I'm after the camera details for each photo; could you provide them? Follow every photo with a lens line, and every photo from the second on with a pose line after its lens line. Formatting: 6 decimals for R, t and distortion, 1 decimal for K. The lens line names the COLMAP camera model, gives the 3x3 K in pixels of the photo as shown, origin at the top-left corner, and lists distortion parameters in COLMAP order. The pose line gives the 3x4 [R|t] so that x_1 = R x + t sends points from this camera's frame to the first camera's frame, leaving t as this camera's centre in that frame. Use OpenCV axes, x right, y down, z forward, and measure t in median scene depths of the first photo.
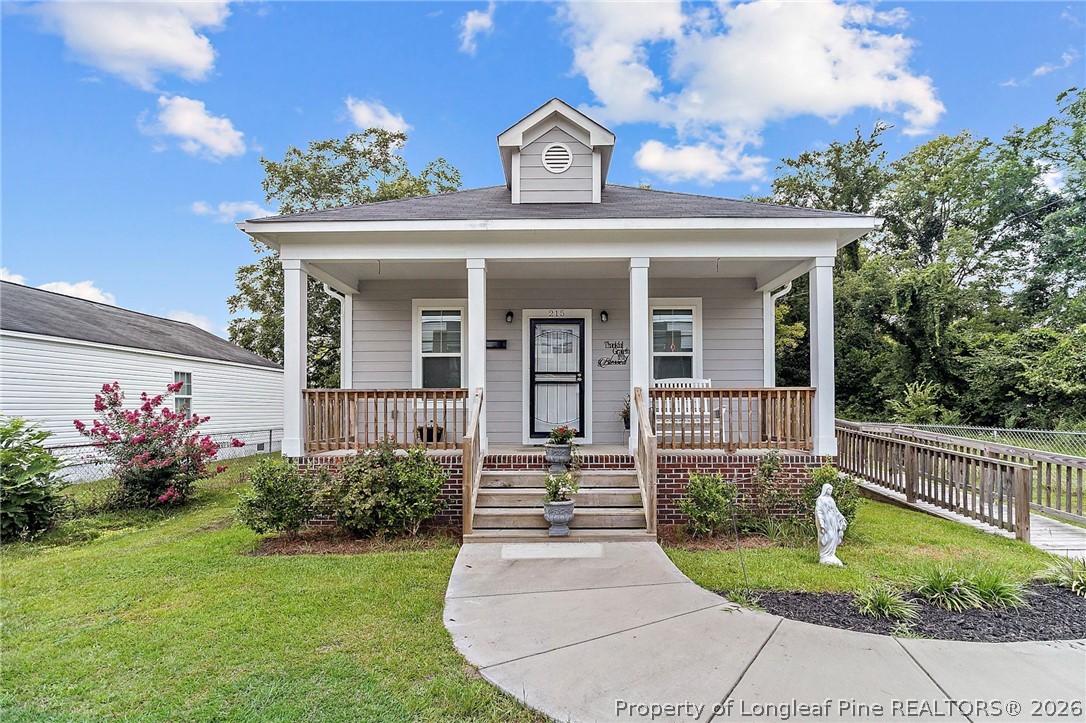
lens RADIAL K [[507.2, 0, 541.7], [0, 507.2, 408.6], [0, 0, 1]] dist [0.008727, -0.000373]
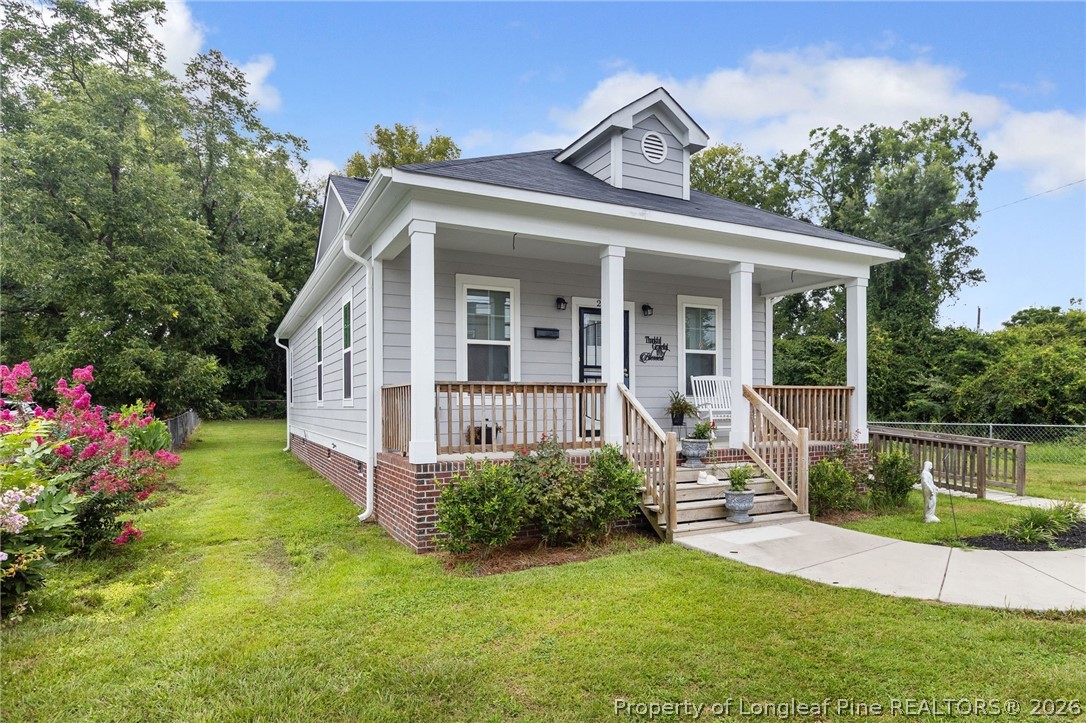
lens RADIAL K [[633.0, 0, 542.6], [0, 633.0, 422.2], [0, 0, 1]] dist [0.000341, 0.000321]
pose [[0.890562, -0.012710, 0.454684, -0.607446], [0.001434, 0.999683, 0.025136, 0.002325], [-0.454860, -0.021733, 0.890298, 0.004198]]
